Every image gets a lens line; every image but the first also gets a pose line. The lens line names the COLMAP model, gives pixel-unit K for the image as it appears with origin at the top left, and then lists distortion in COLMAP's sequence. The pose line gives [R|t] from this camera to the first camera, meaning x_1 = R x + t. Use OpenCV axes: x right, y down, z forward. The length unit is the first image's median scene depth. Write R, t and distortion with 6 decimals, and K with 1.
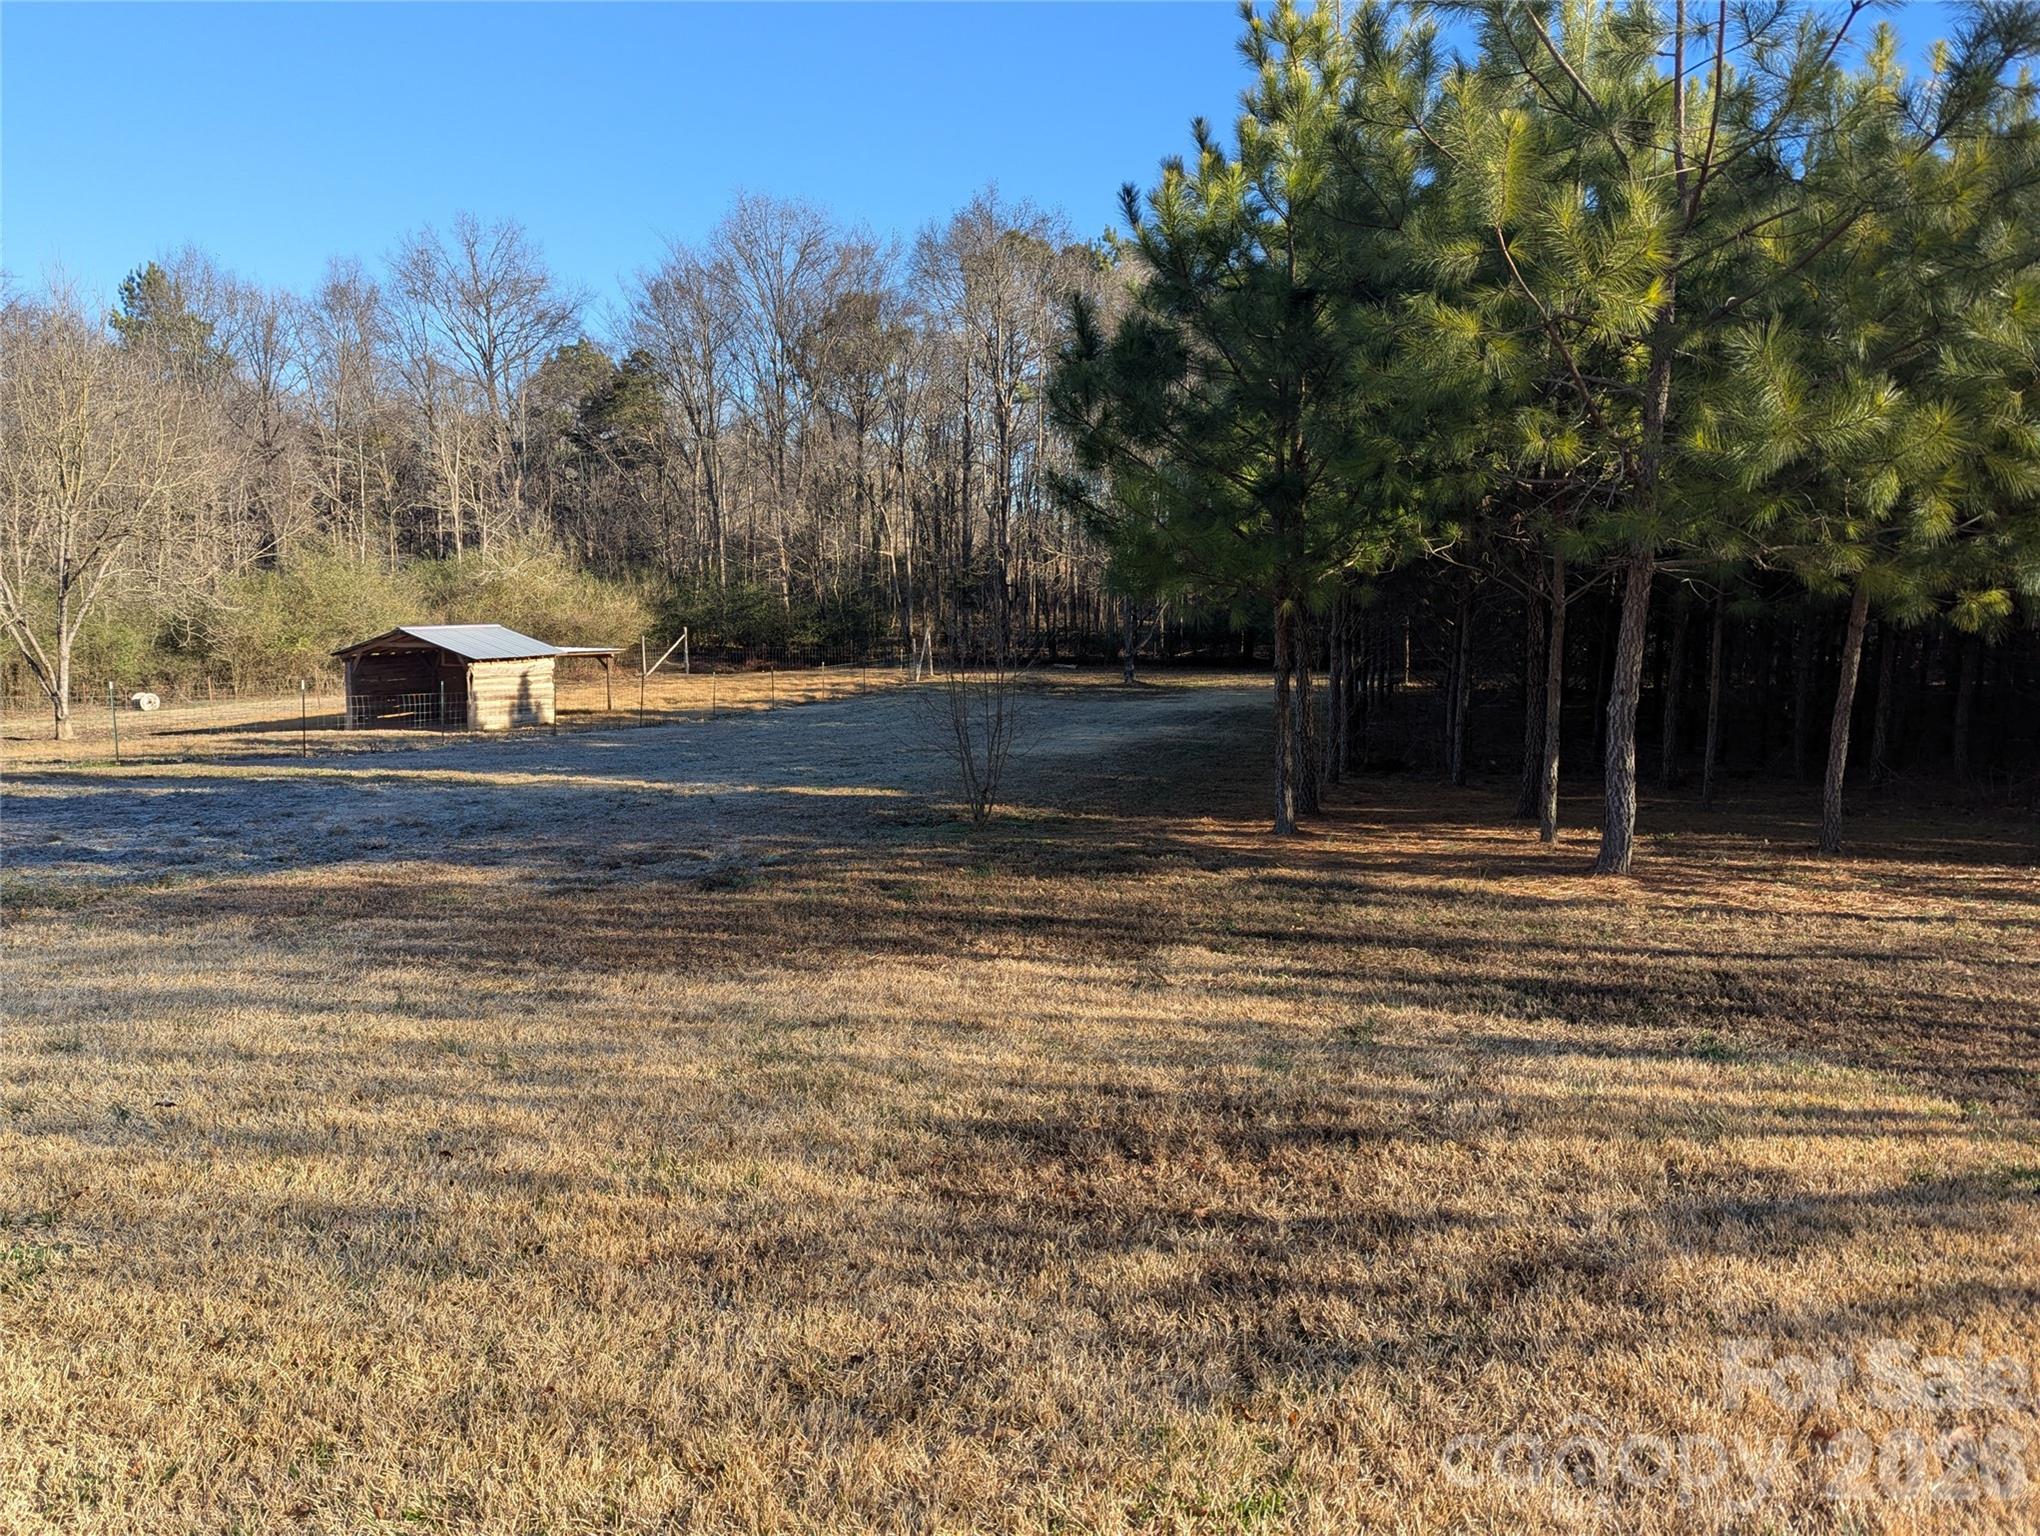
lens RADIAL K [[1402.1, 0, 1014.7], [0, 1402.1, 752.0], [0, 0, 1]] dist [0.064925, -0.067233]
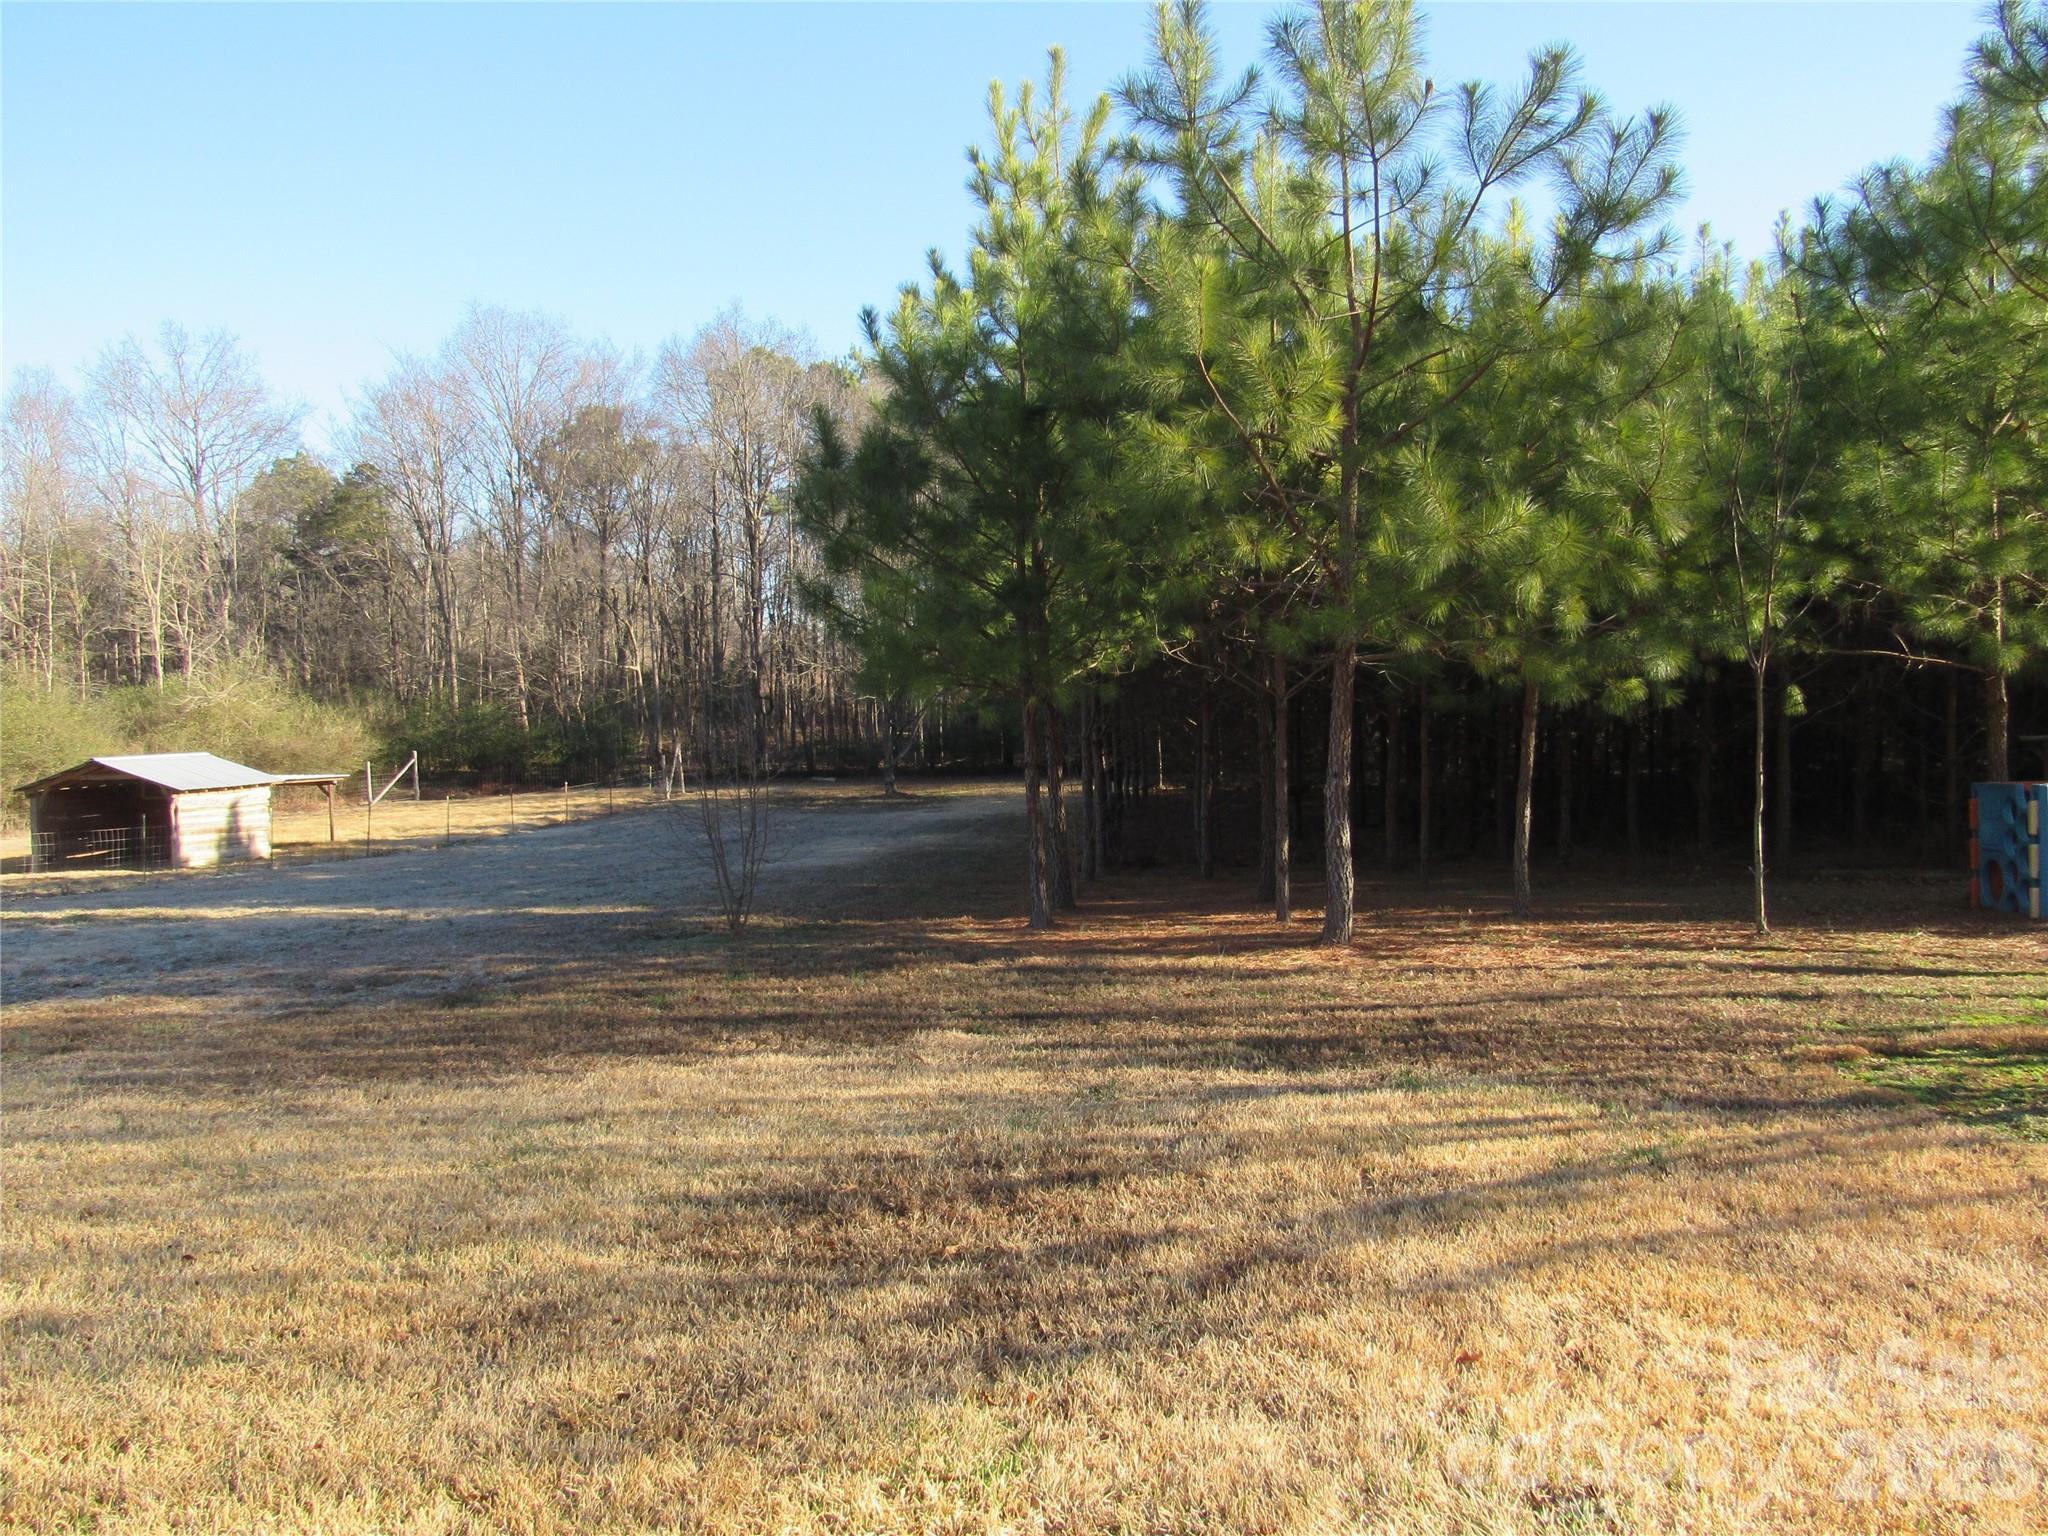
lens RADIAL K [[1443.9, 0, 1024.0], [0, 1443.9, 768.0], [0, 0, 1]] dist [-0.042114, 0.011548]
pose [[0.984659, -0.025392, 0.172630, 0.003696], [0.037525, 0.997021, -0.067390, 0.019071], [-0.170405, 0.072834, 0.982679, -0.048948]]
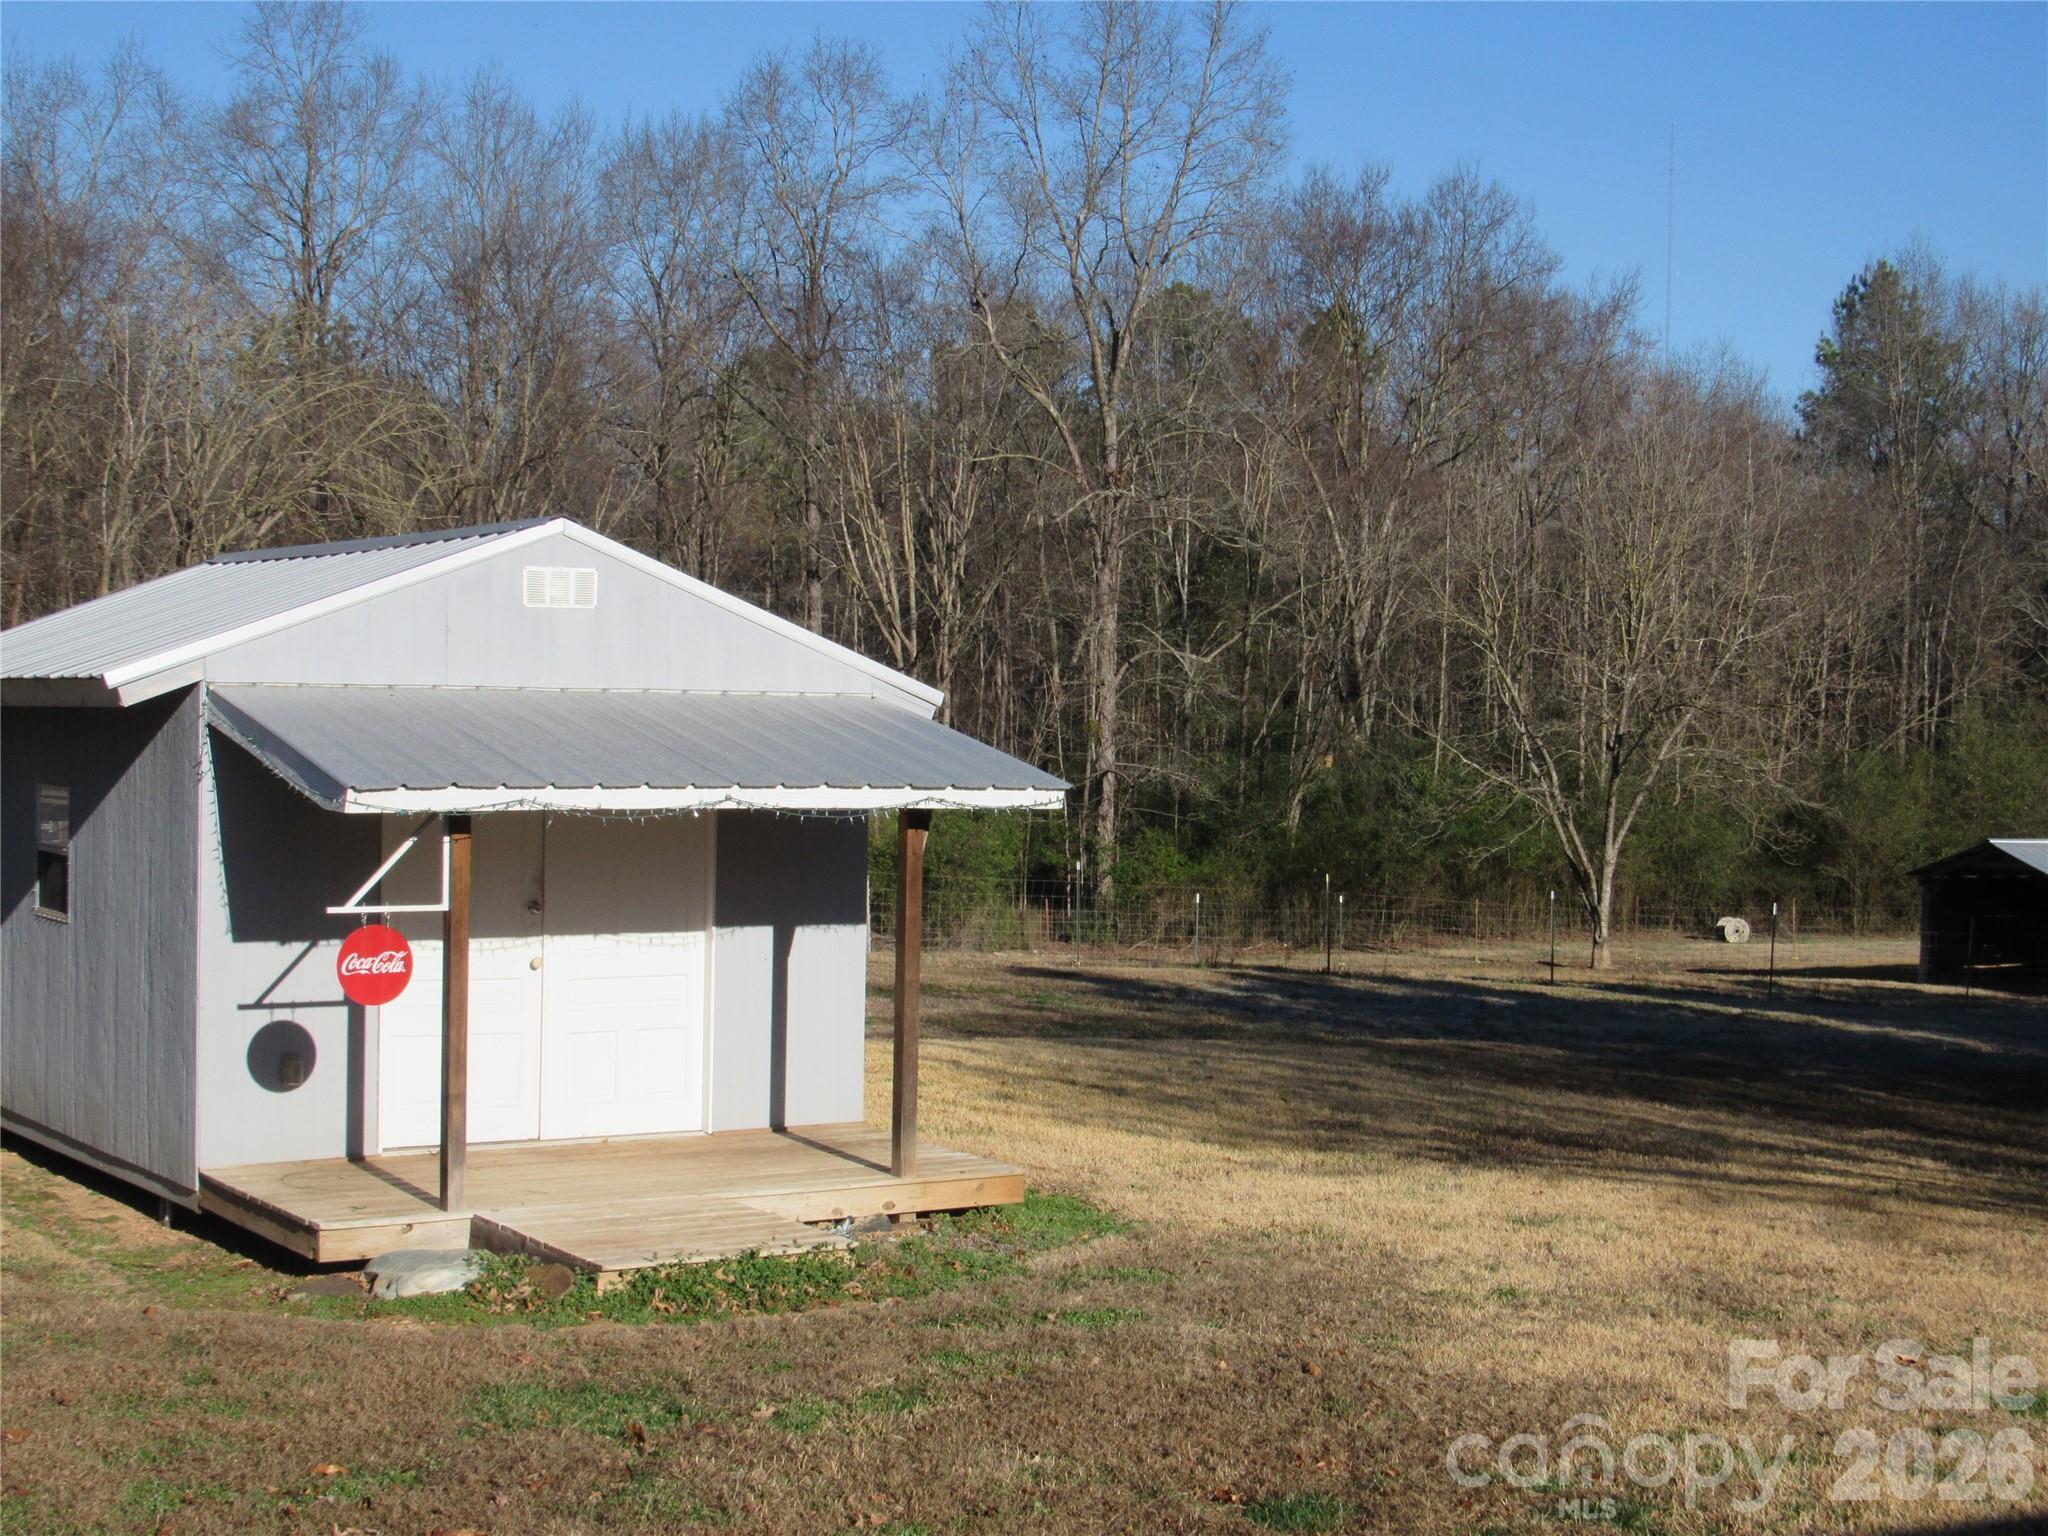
lens RADIAL K [[3022.6, 0, 1024.8], [0, 3022.6, 765.9], [0, 0, 1]] dist [-0.023769, -0.019572]
pose [[0.650920, 0.021202, -0.758850, 3.046411], [-0.102637, 0.992890, -0.060298, 0.104749], [0.752176, 0.117135, 0.648468, -2.544689]]
